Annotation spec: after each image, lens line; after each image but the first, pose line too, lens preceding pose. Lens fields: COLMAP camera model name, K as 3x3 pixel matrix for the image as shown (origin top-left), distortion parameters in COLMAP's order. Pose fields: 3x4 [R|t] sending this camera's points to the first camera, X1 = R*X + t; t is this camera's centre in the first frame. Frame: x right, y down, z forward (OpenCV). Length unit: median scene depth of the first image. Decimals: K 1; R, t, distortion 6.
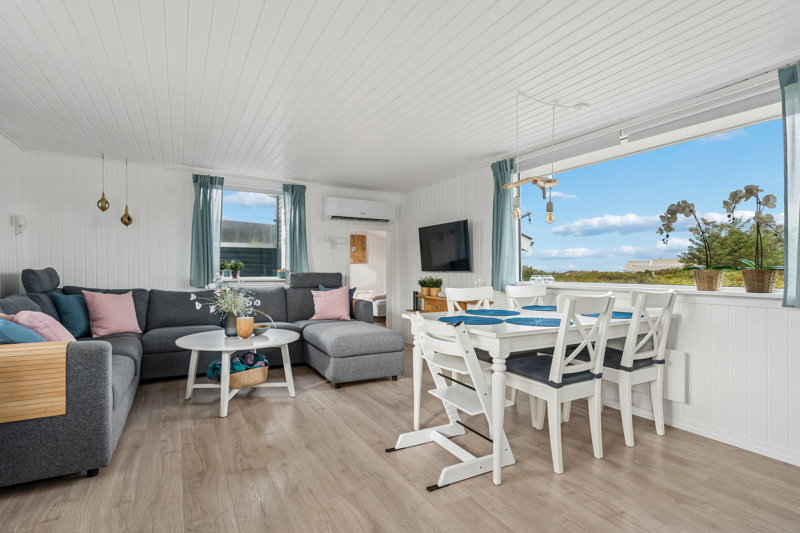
lens RADIAL K [[390.3, 0, 395.7], [0, 390.3, 271.2], [0, 0, 1]] dist [-0.003903, -0.000521]
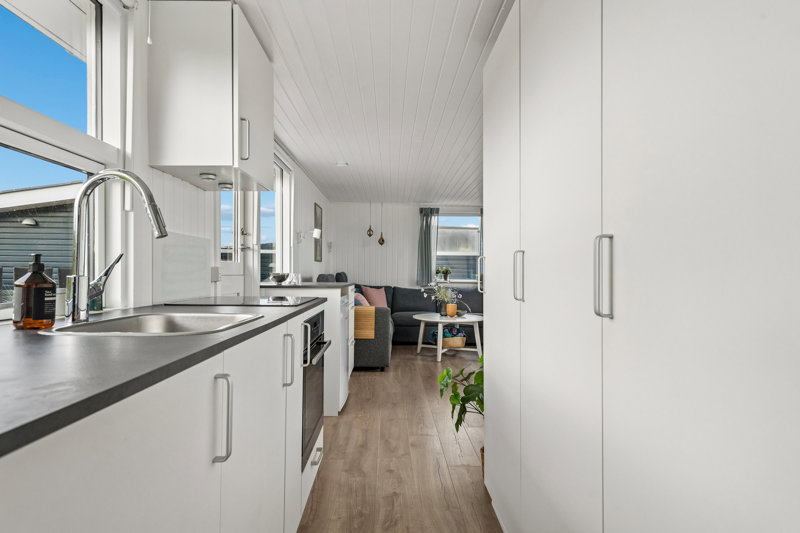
lens RADIAL K [[465.7, 0, 399.4], [0, 465.7, 270.1], [0, 0, 1]] dist [0.000697, -0.000002]
pose [[0.881607, 0.003422, -0.471971, 0.301076], [-0.008557, 0.999925, -0.008734, -0.001125], [0.471906, 0.011739, 0.881571, -0.726955]]
